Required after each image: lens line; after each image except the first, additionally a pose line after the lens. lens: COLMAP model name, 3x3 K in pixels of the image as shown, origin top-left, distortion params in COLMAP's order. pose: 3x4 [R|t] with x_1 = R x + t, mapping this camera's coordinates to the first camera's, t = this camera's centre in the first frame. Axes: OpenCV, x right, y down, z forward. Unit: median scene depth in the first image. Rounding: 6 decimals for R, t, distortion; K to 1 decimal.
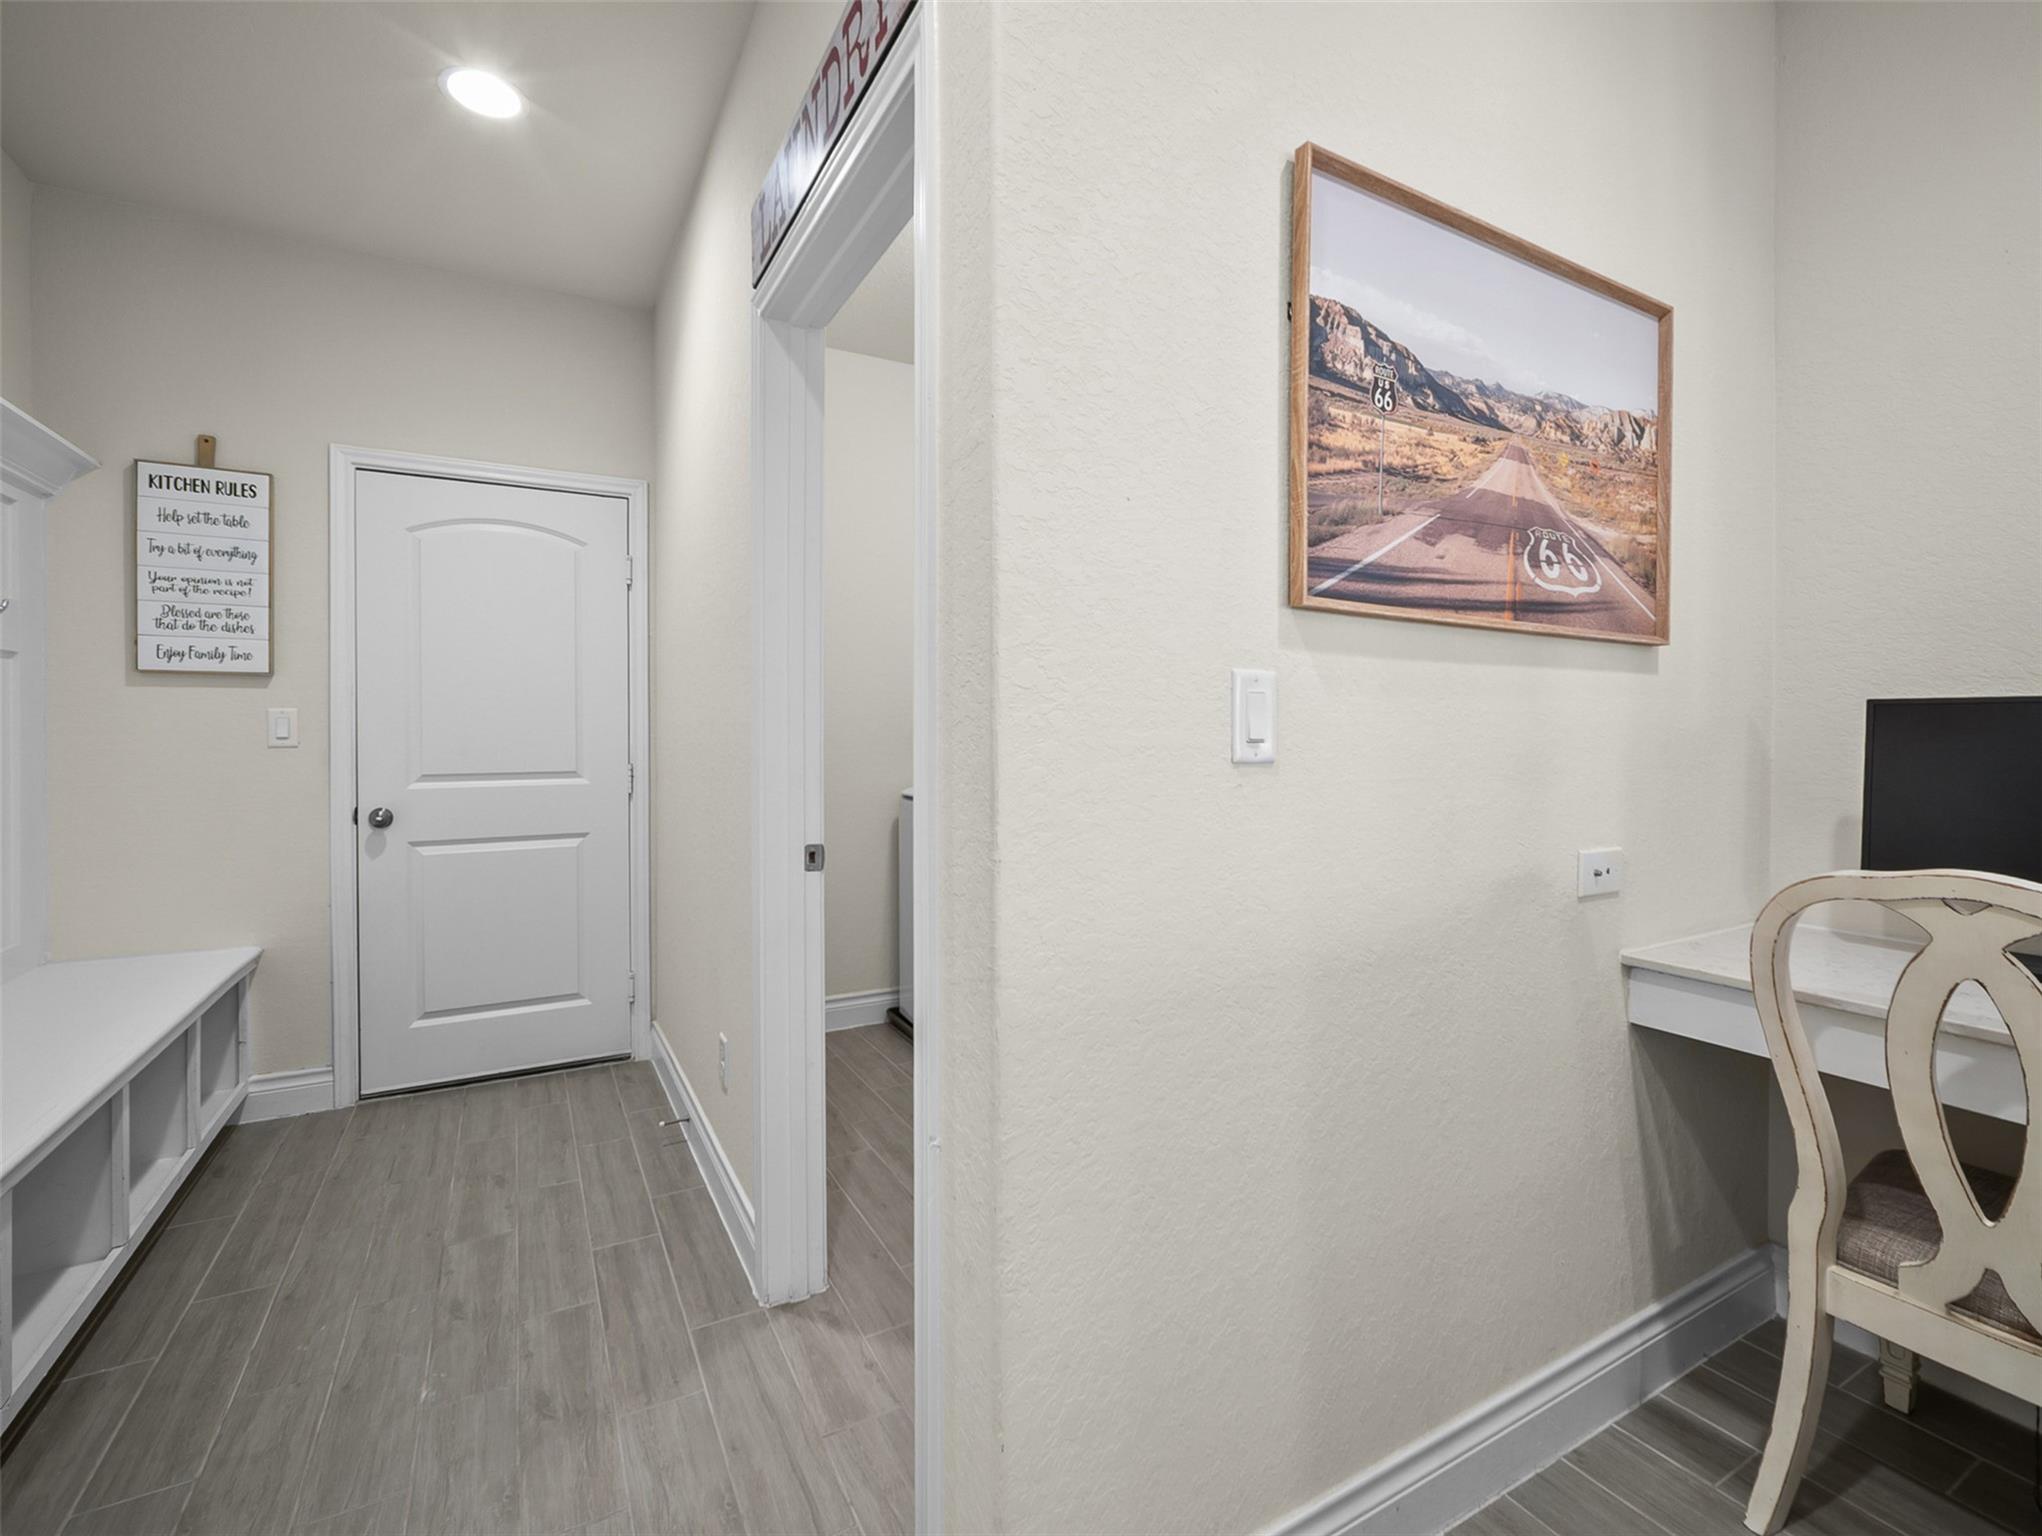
lens RADIAL K [[911.7, 0, 1019.2], [0, 911.7, 736.2], [0, 0, 1]] dist [0.001933, 0.000255]
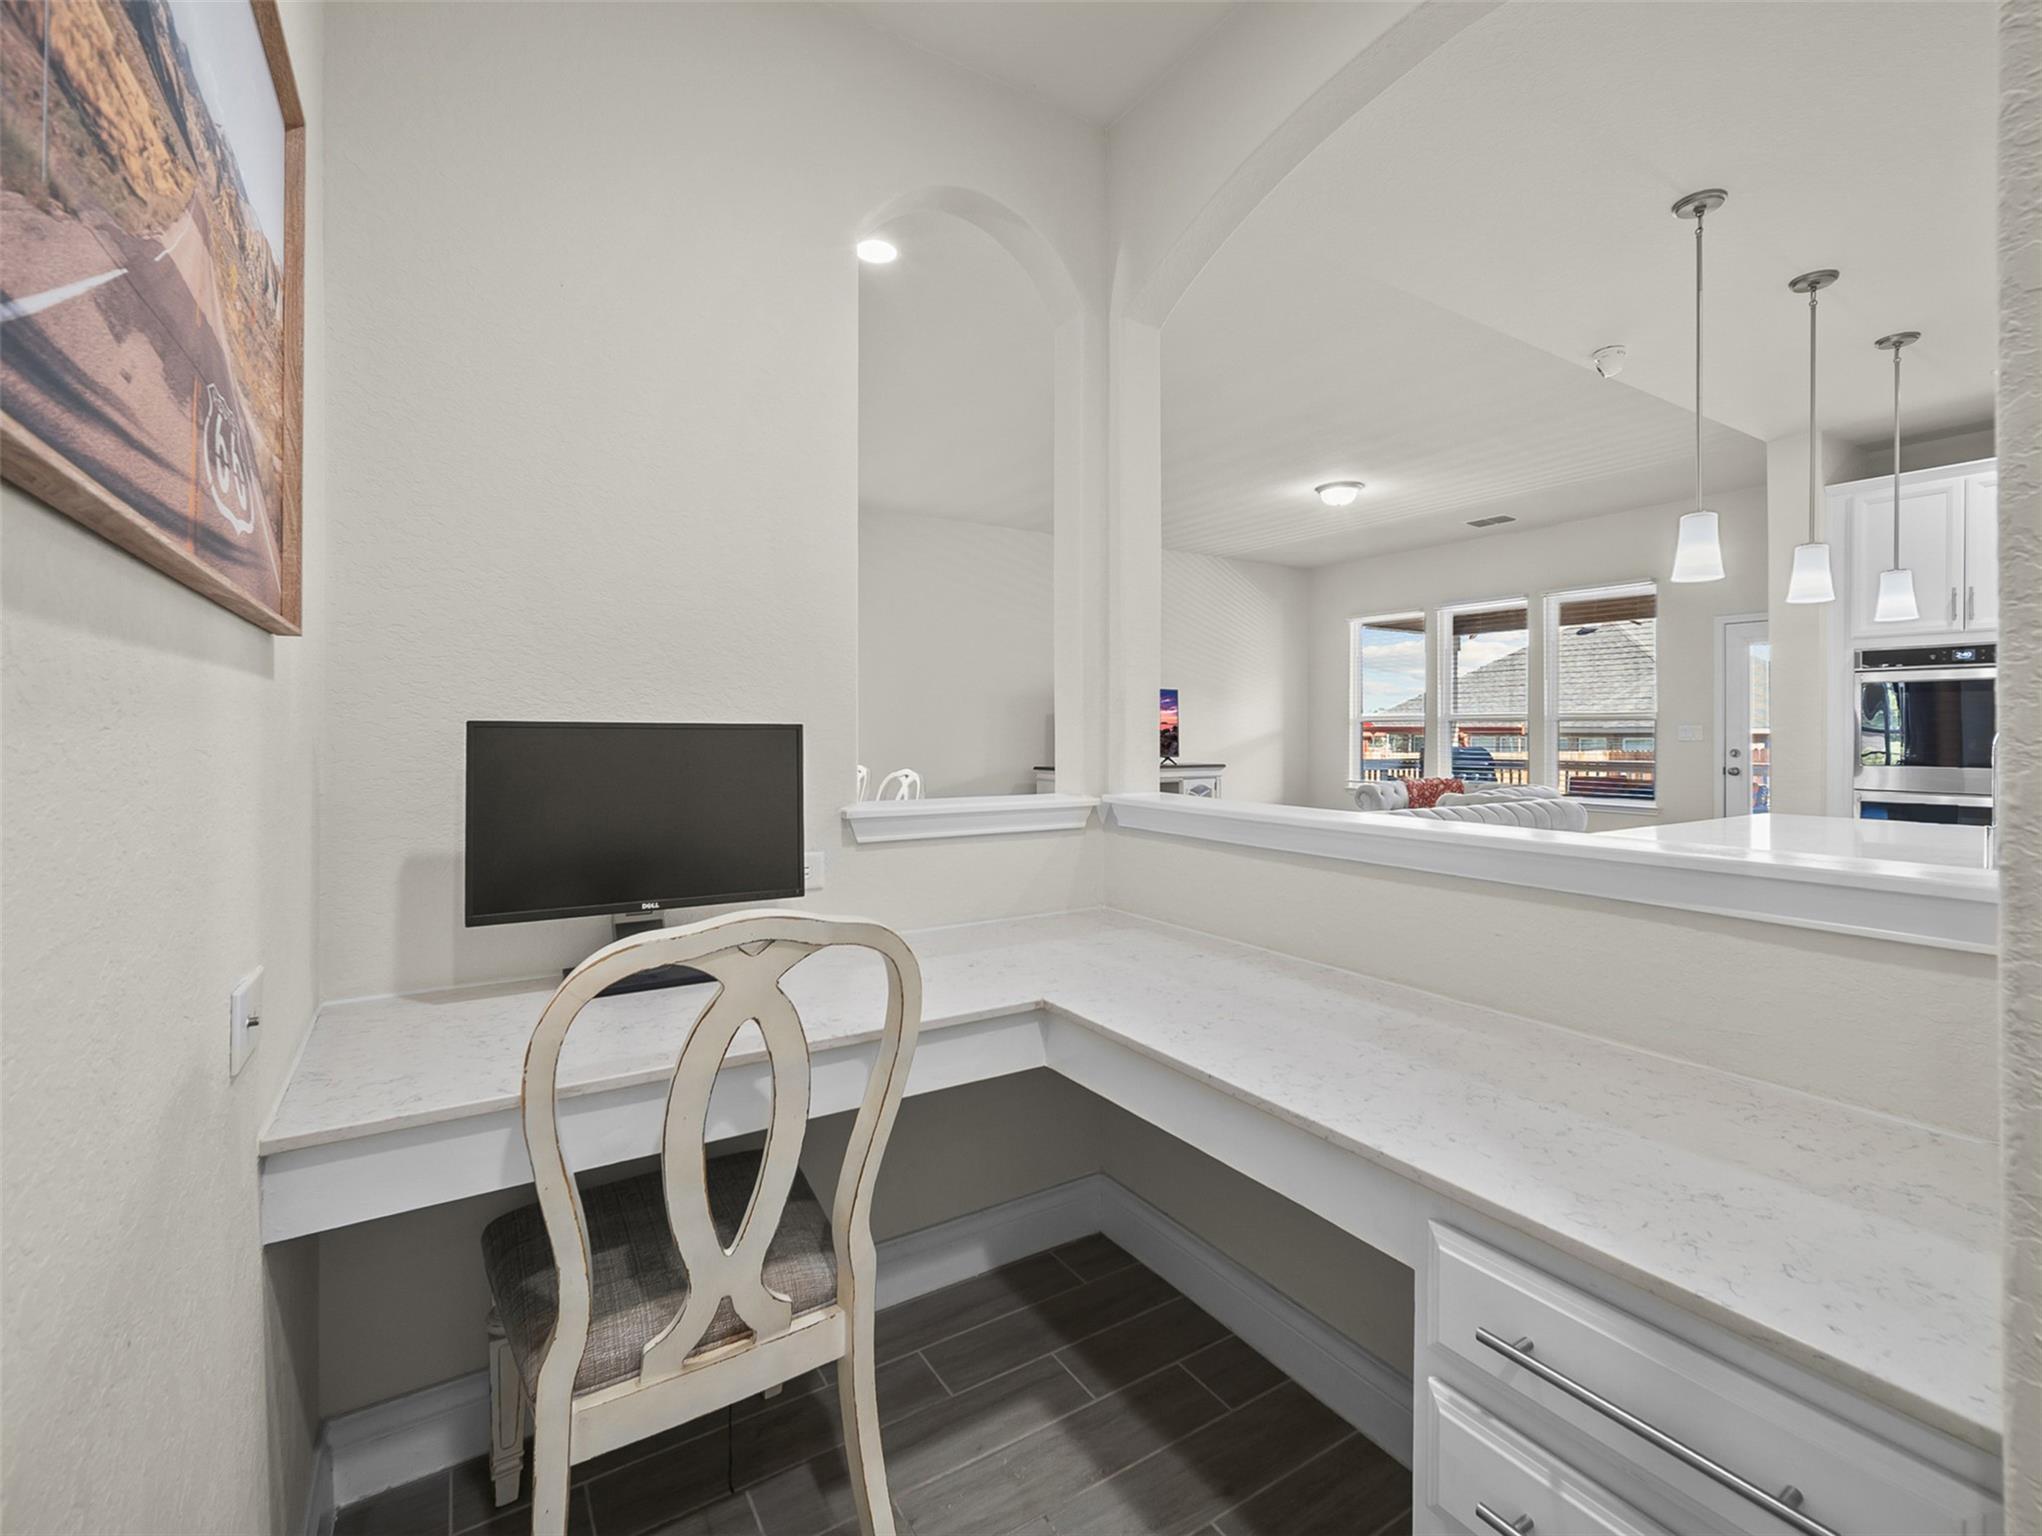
lens RADIAL K [[911.7, 0, 1019.2], [0, 911.7, 736.2], [0, 0, 1]] dist [0.001933, 0.000255]
pose [[-0.055620, -0.012044, 0.998379, 0.034411], [0.004340, 0.999915, 0.012305, -0.038342], [-0.998443, 0.005017, -0.055563, 0.584109]]
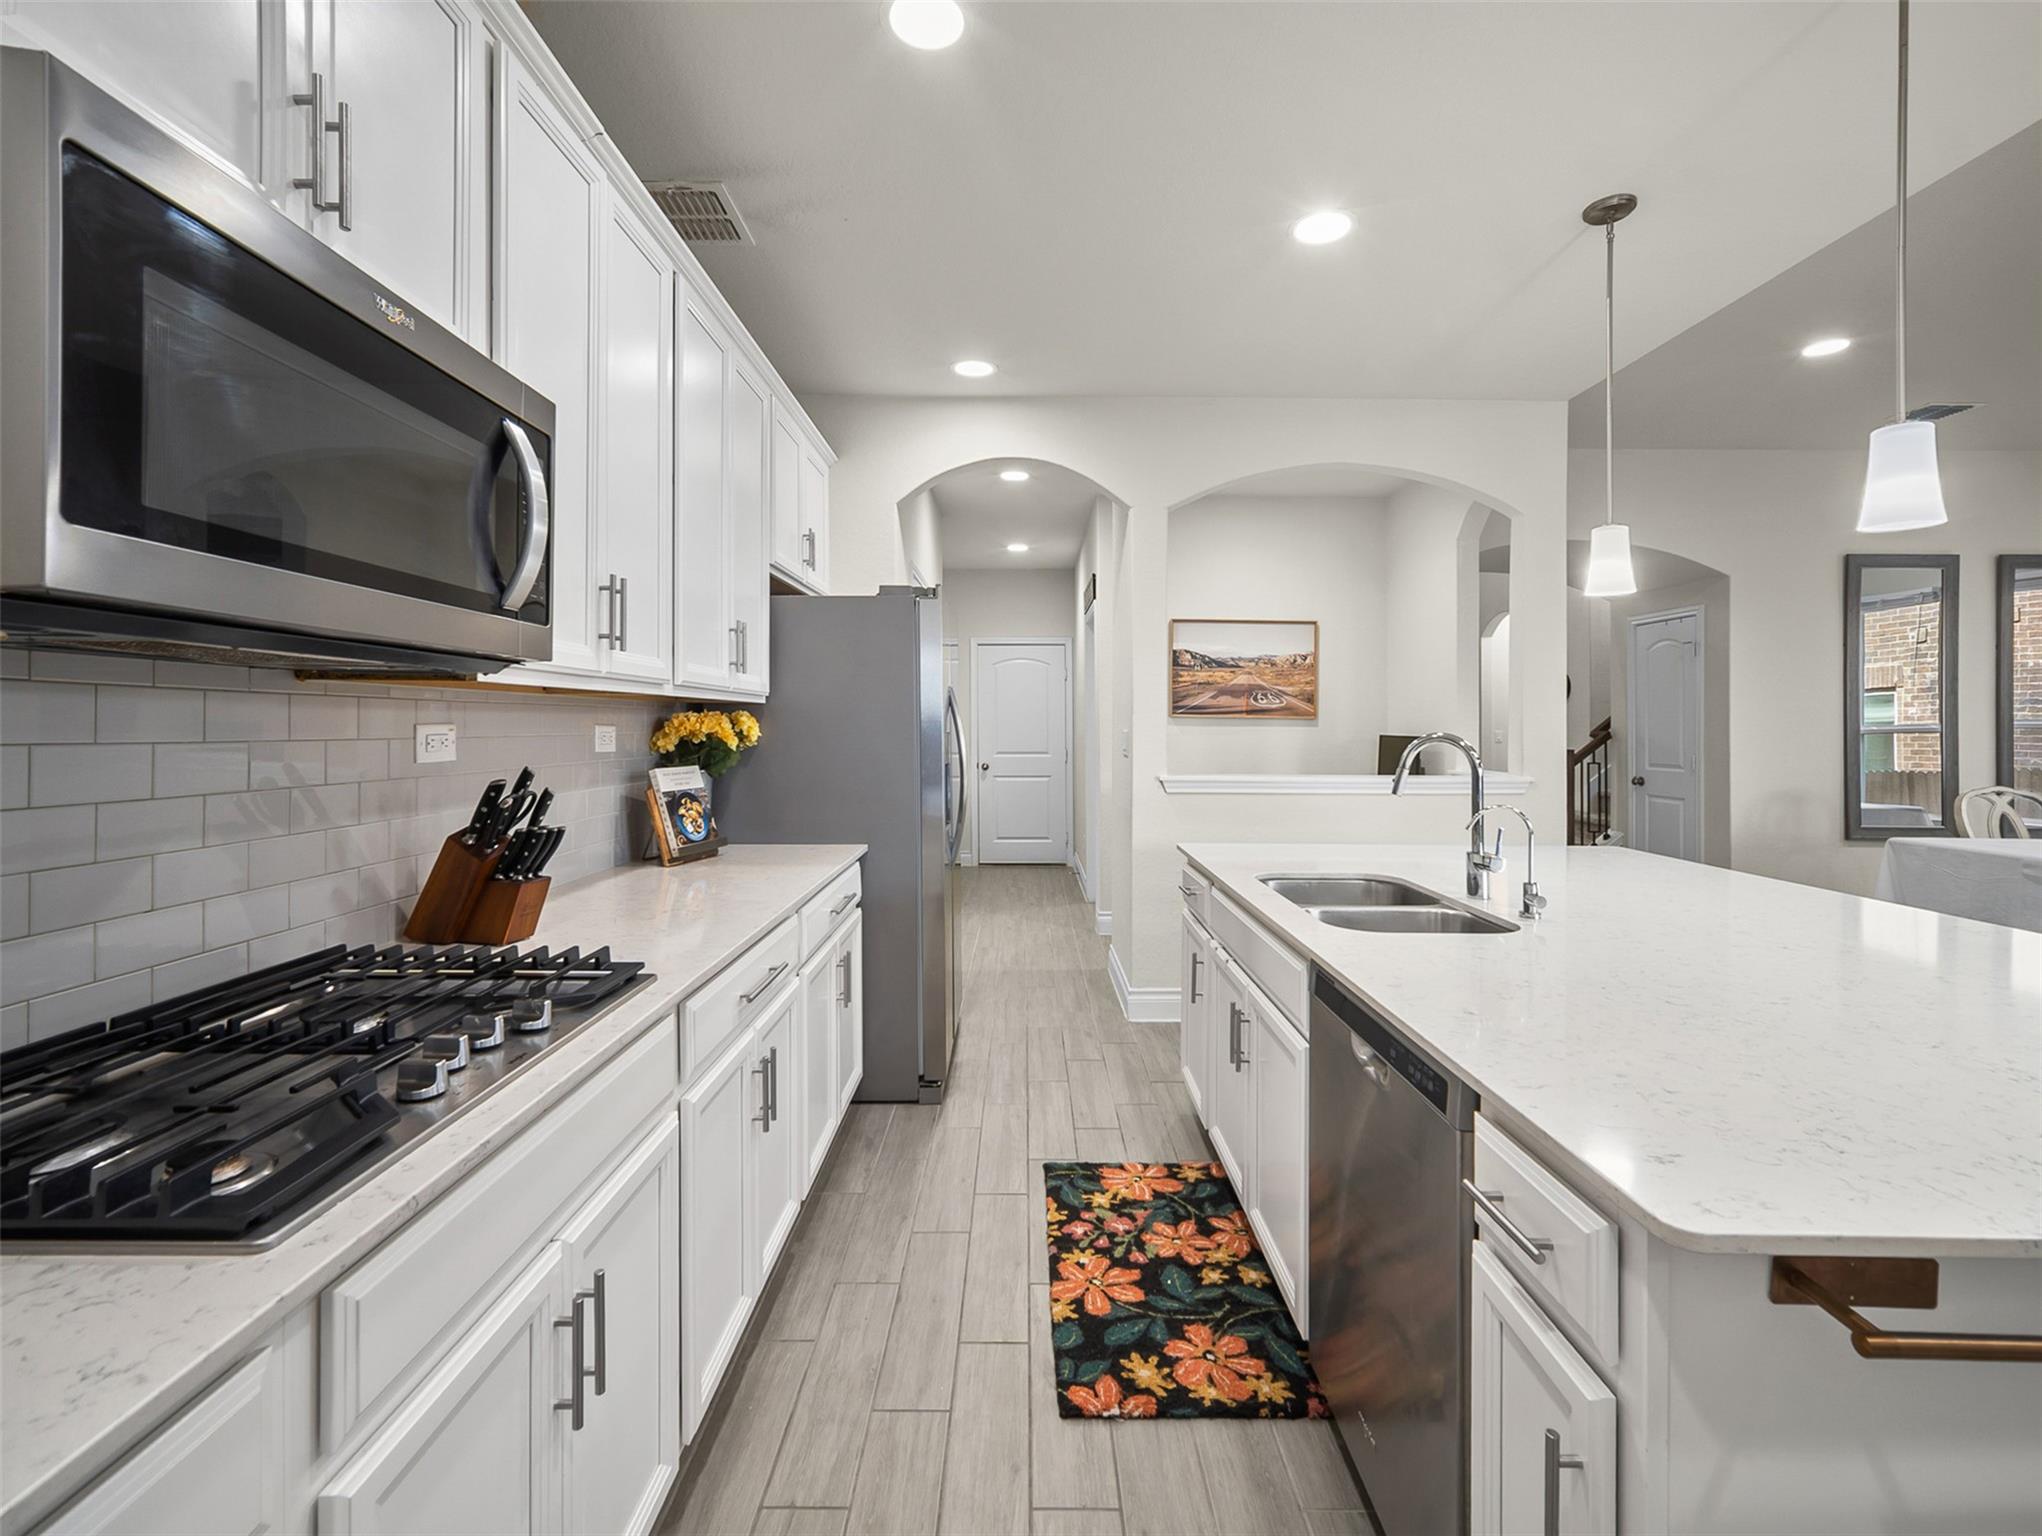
lens RADIAL K [[911.7, 0, 1019.2], [0, 911.7, 736.2], [0, 0, 1]] dist [0.001933, 0.000255]
pose [[0.868140, 0.009888, -0.496222, 1.612978], [-0.004802, 0.999922, 0.011524, -0.075737], [0.496297, -0.007622, 0.868119, -2.848277]]
